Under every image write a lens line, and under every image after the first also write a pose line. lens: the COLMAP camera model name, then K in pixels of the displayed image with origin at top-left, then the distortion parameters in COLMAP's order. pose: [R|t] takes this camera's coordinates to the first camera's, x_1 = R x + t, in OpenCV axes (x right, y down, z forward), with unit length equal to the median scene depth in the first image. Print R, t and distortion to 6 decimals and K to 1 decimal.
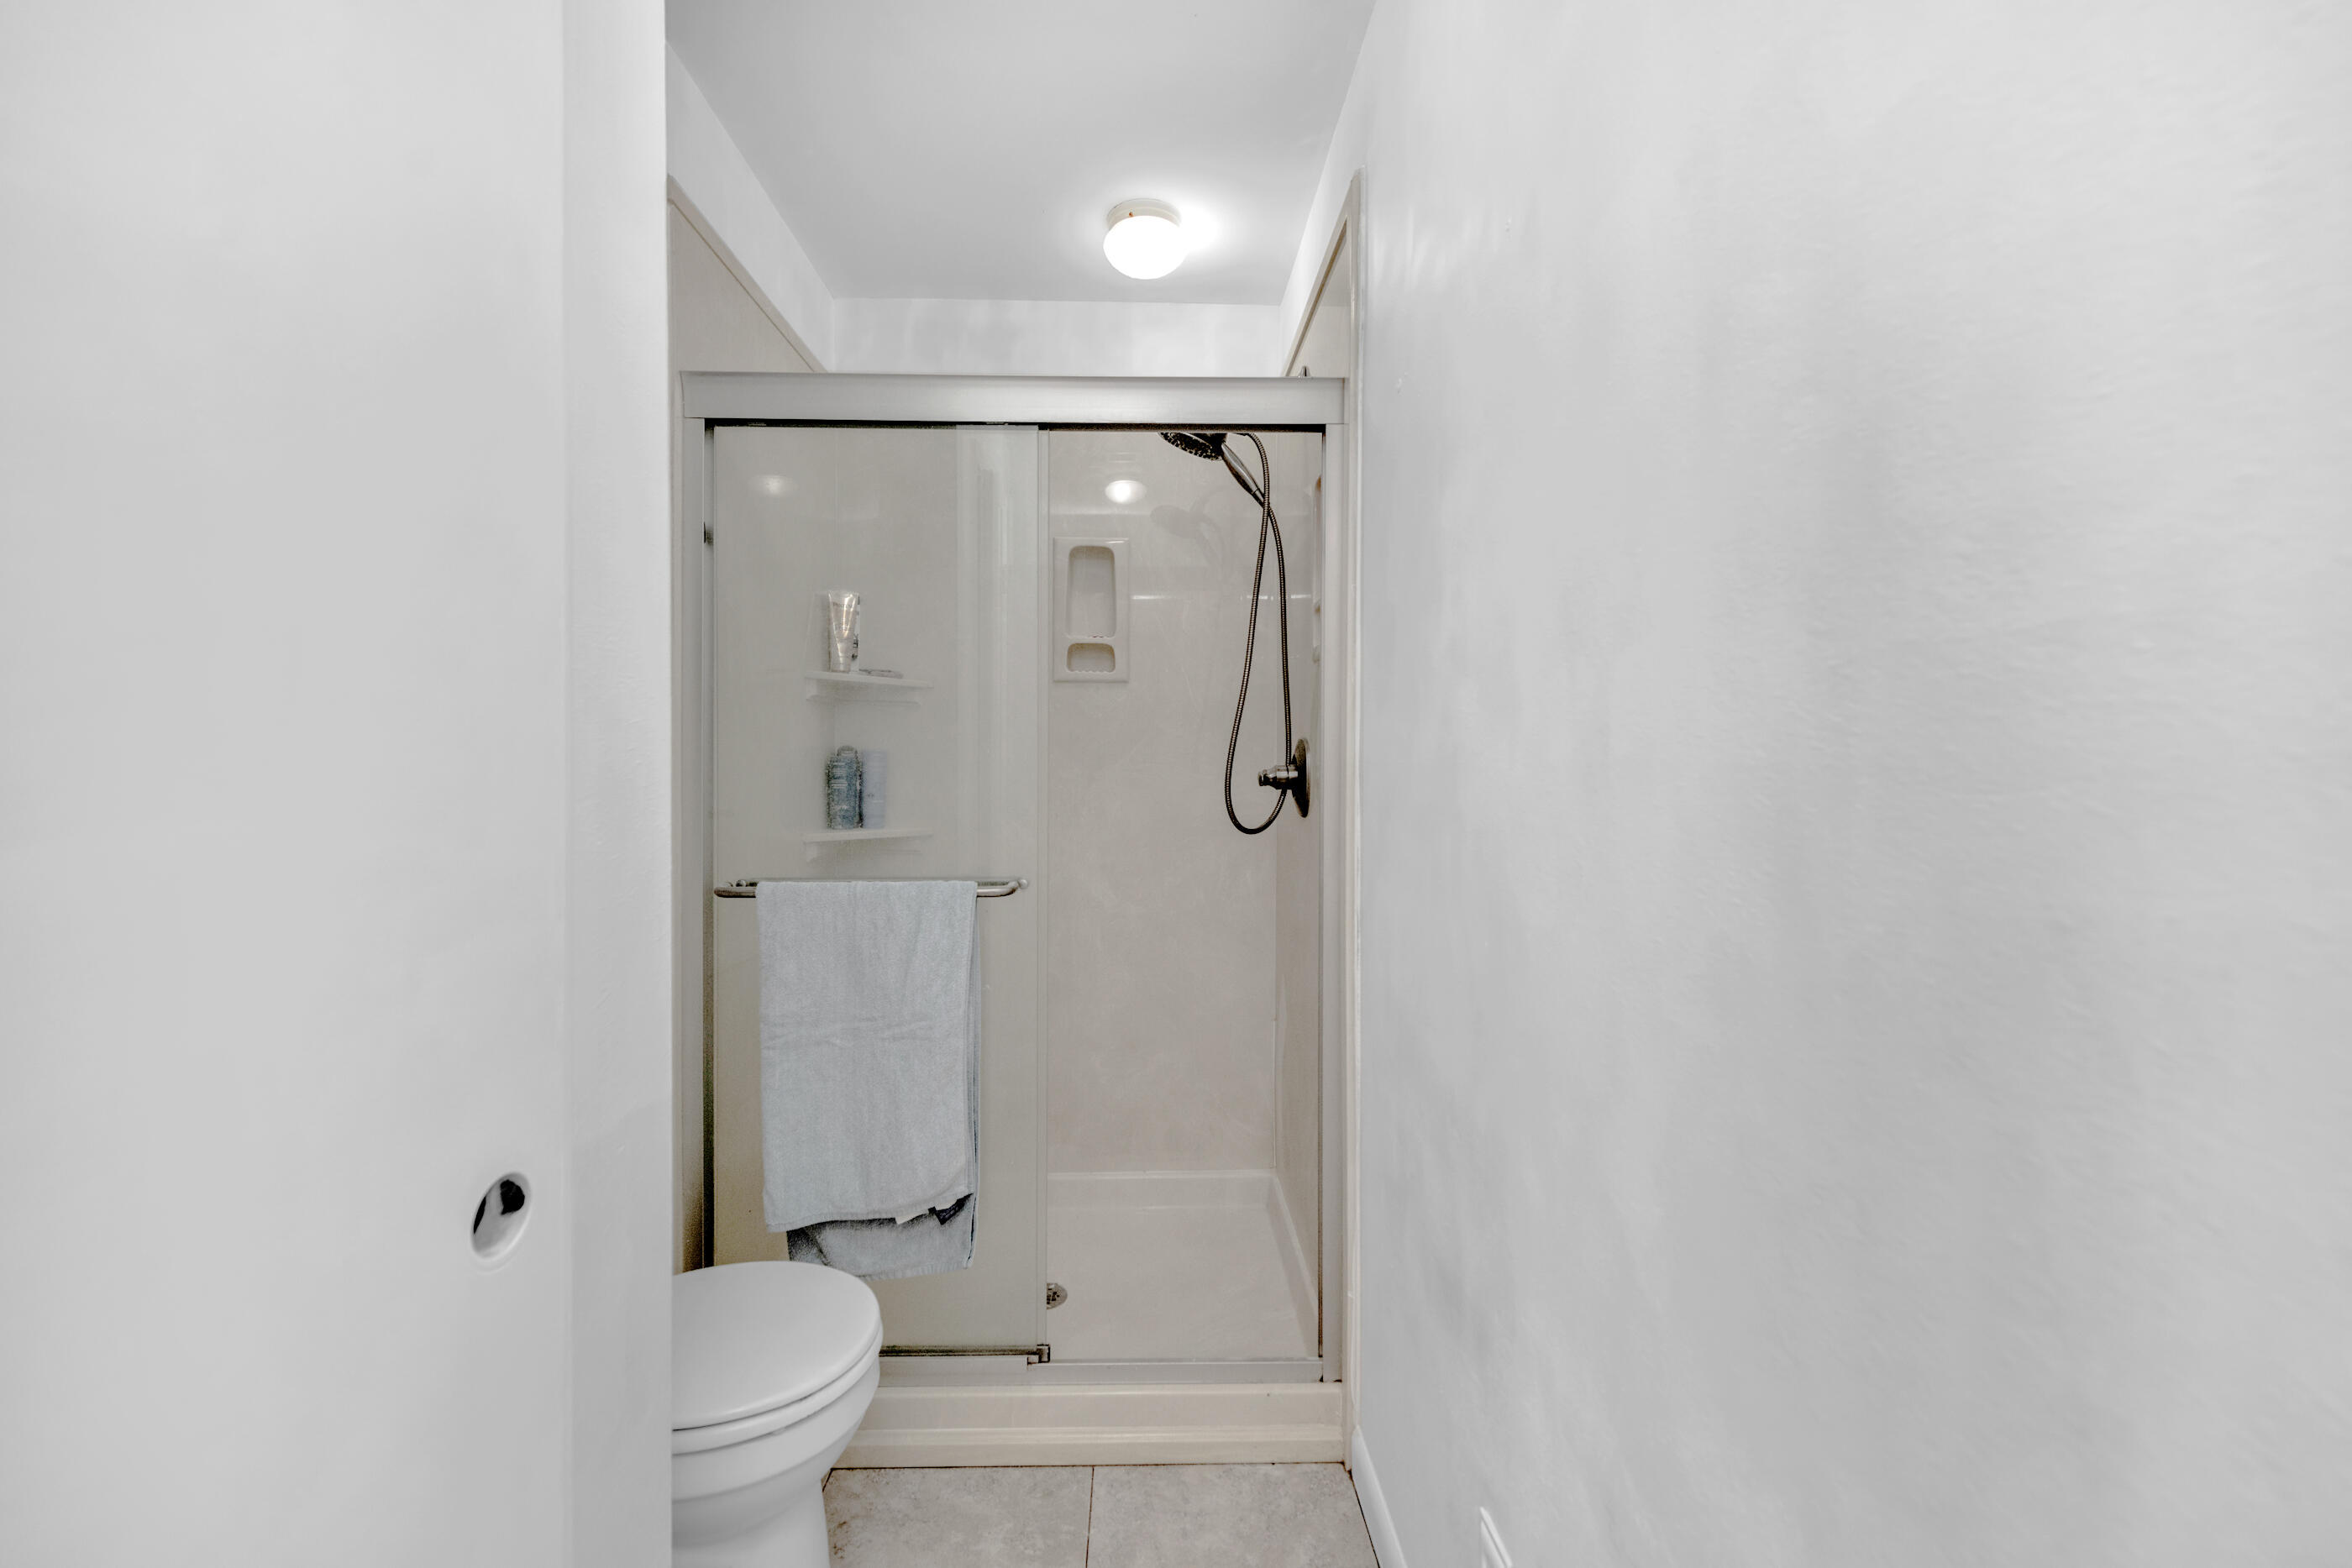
lens RADIAL K [[943.8, 0, 1176.0], [0, 943.8, 784.0], [0, 0, 1]] dist [0.001098, 0.000028]
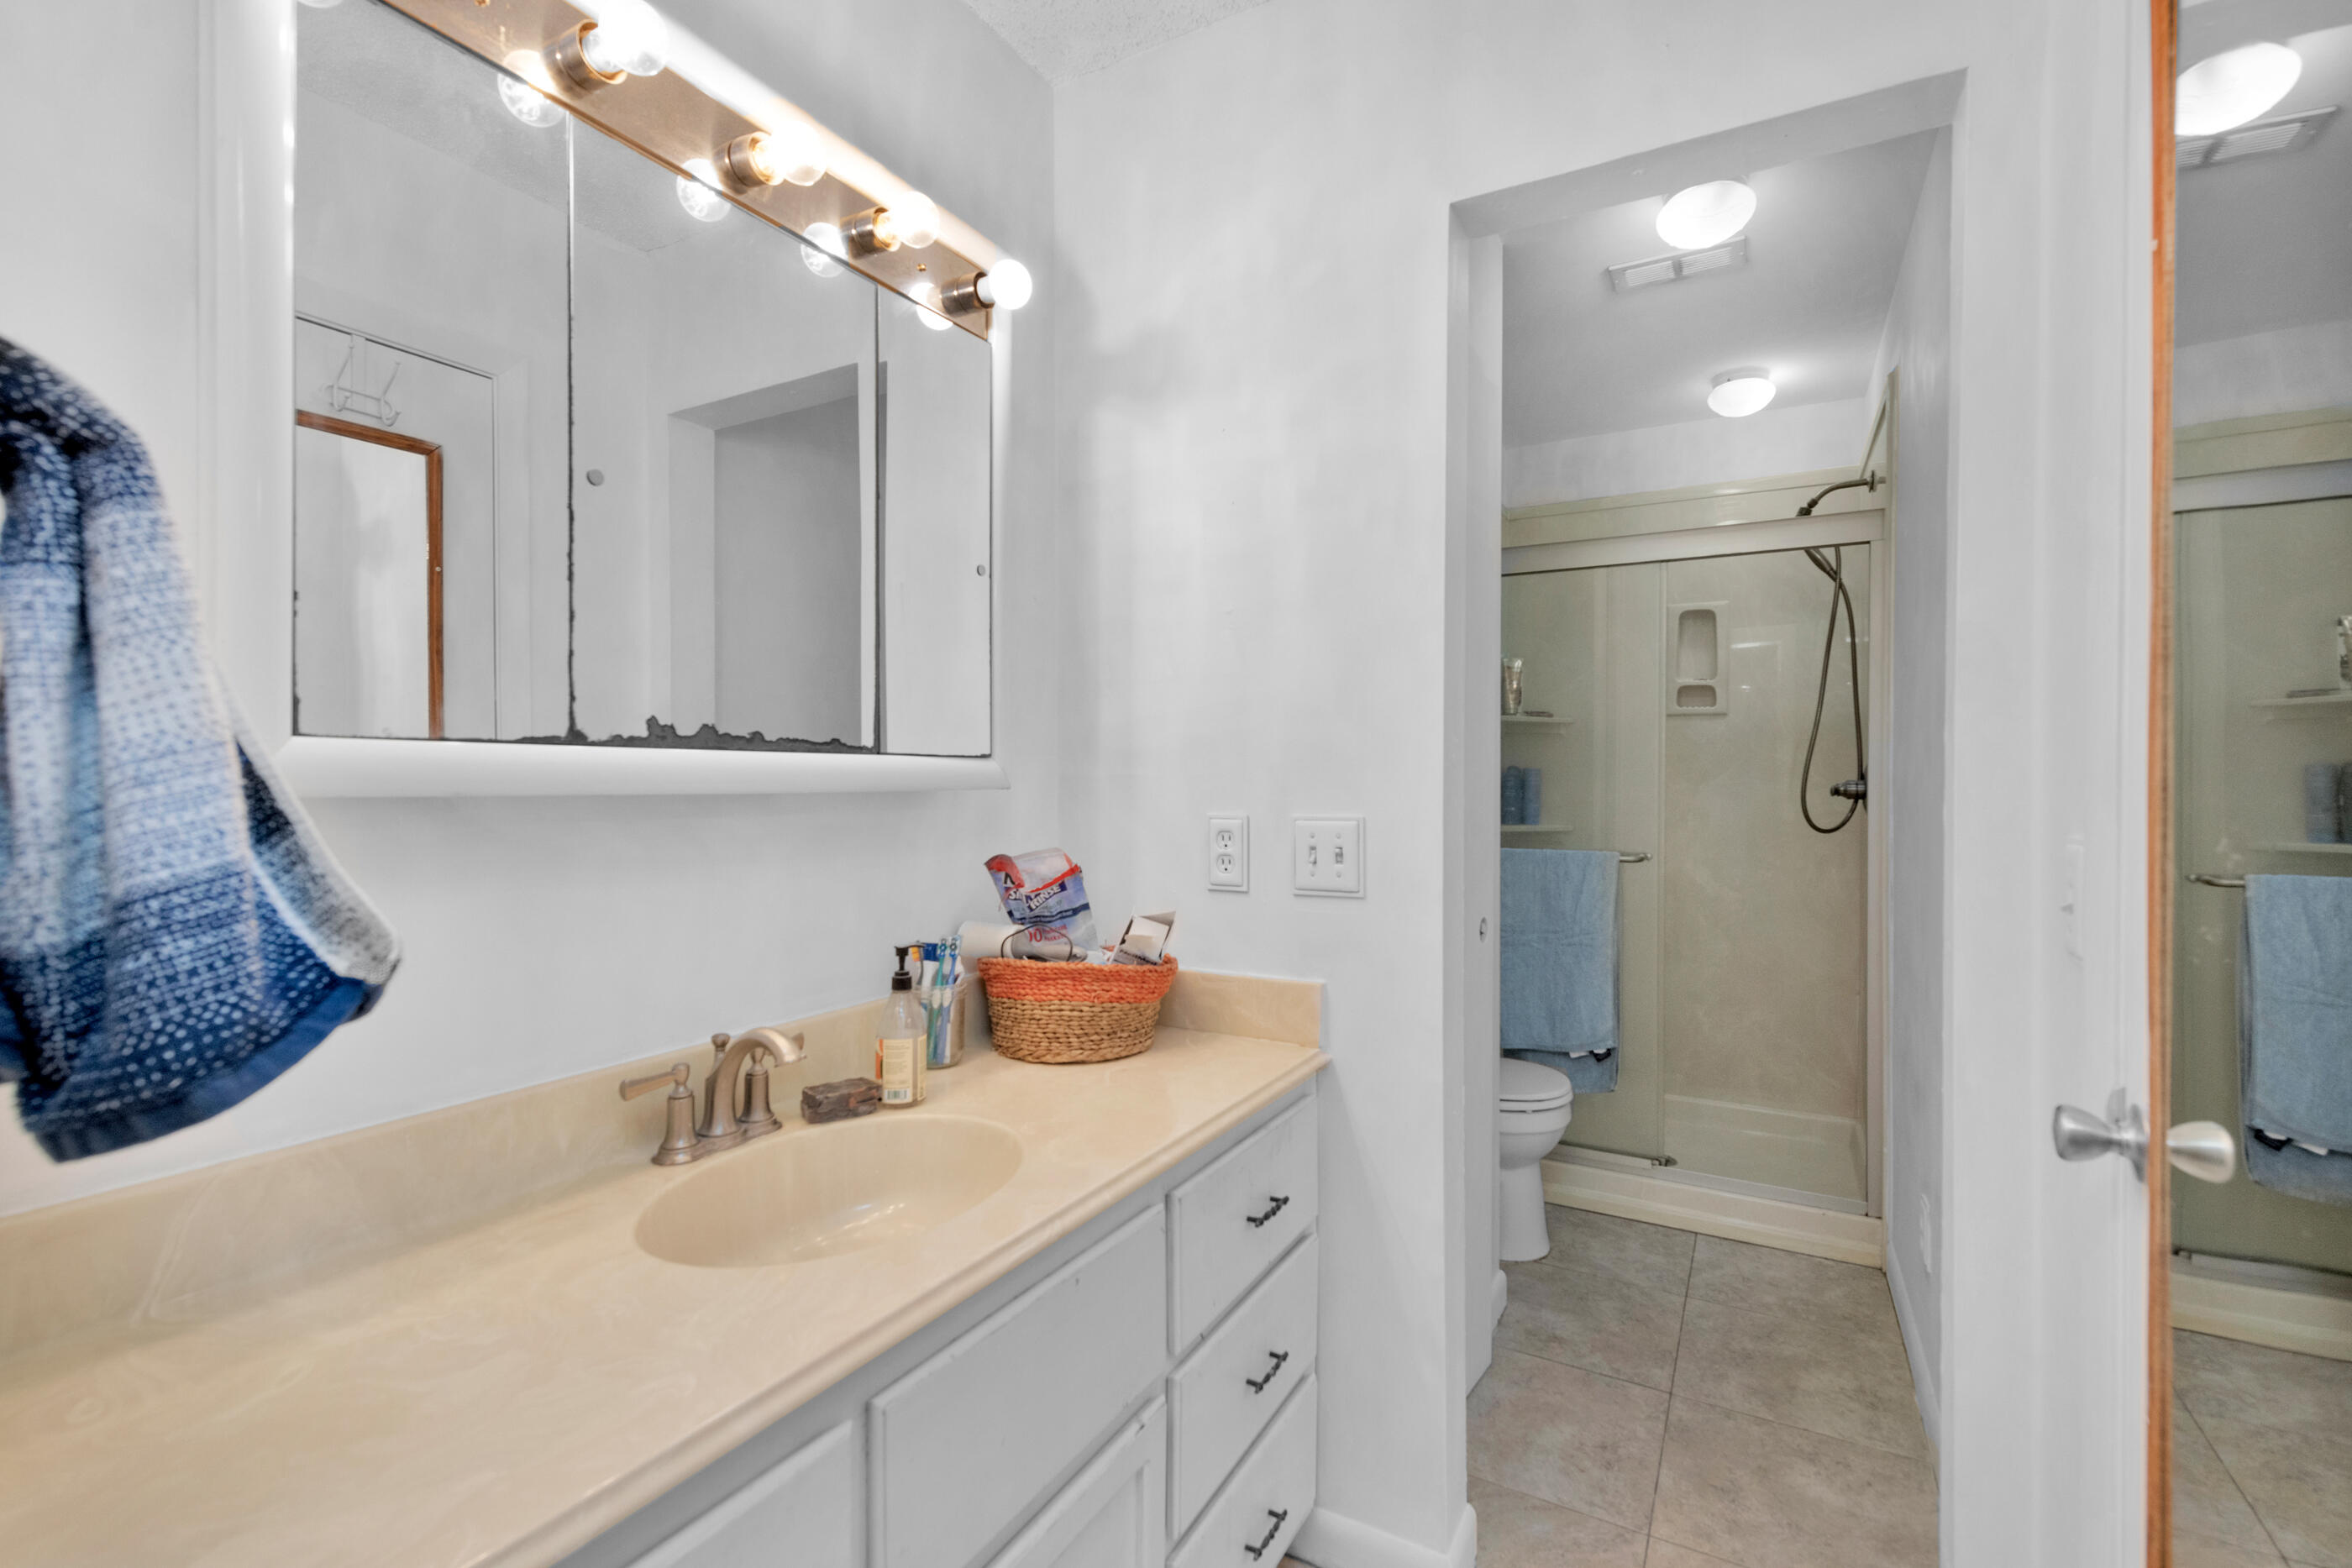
lens RADIAL K [[919.4, 0, 1379.2], [0, 919.4, 775.3], [0, 0, 1]] dist [0.001409, 0.000021]
pose [[0.911795, -0.001004, -0.410643, 0.040098], [-0.009861, 0.999655, -0.024339, 0.010613], [0.410526, 0.026242, 0.911471, -0.414196]]
